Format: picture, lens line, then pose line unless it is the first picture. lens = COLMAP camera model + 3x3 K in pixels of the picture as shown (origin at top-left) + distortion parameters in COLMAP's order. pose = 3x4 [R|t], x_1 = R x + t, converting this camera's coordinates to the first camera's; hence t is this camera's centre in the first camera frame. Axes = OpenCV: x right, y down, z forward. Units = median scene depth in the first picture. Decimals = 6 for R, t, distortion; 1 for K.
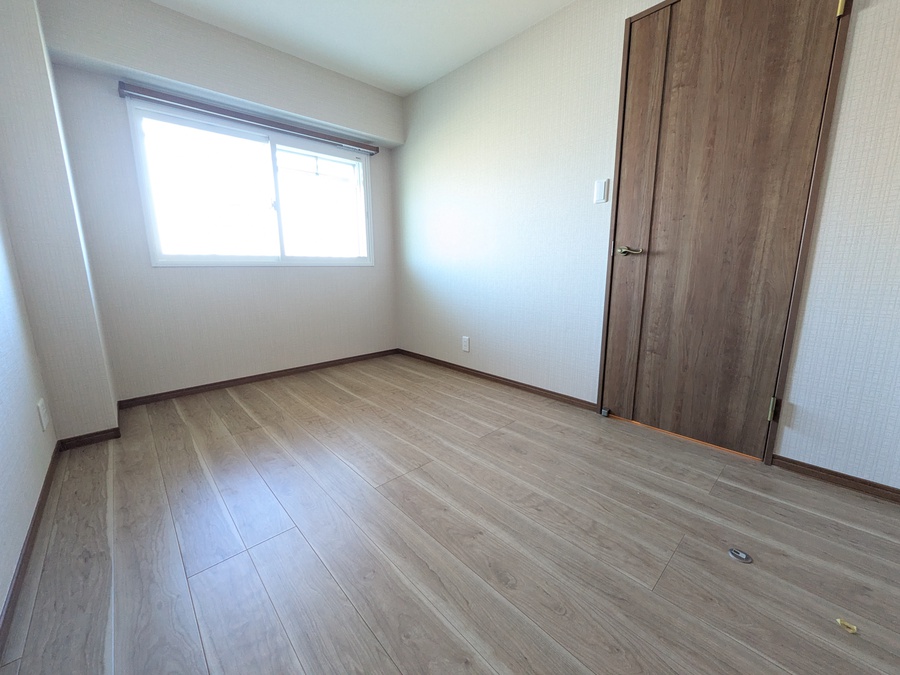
lens RADIAL K [[355.8, 0, 449.1], [0, 355.8, 335.2], [0, 0, 1]] dist [-0.003006, 0.000713]
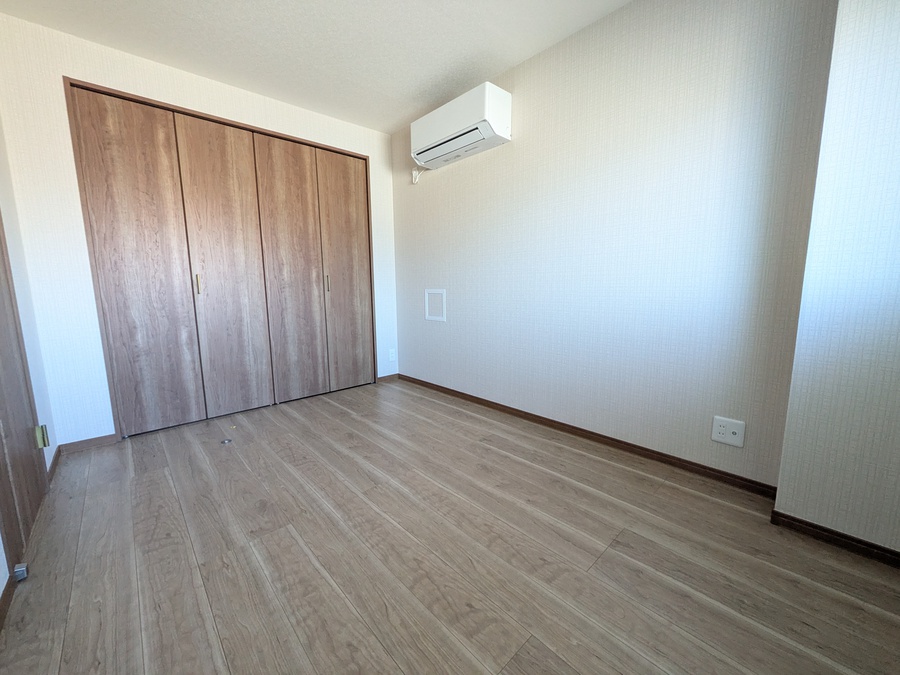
lens RADIAL K [[355.8, 0, 455.5], [0, 355.8, 334.2], [0, 0, 1]] dist [-0.003006, 0.000713]
pose [[-0.999745, 0.017415, -0.014384, -0.313383], [0.011815, 0.945953, 0.324088, -0.402894], [0.019251, 0.323835, -0.945918, 1.875876]]
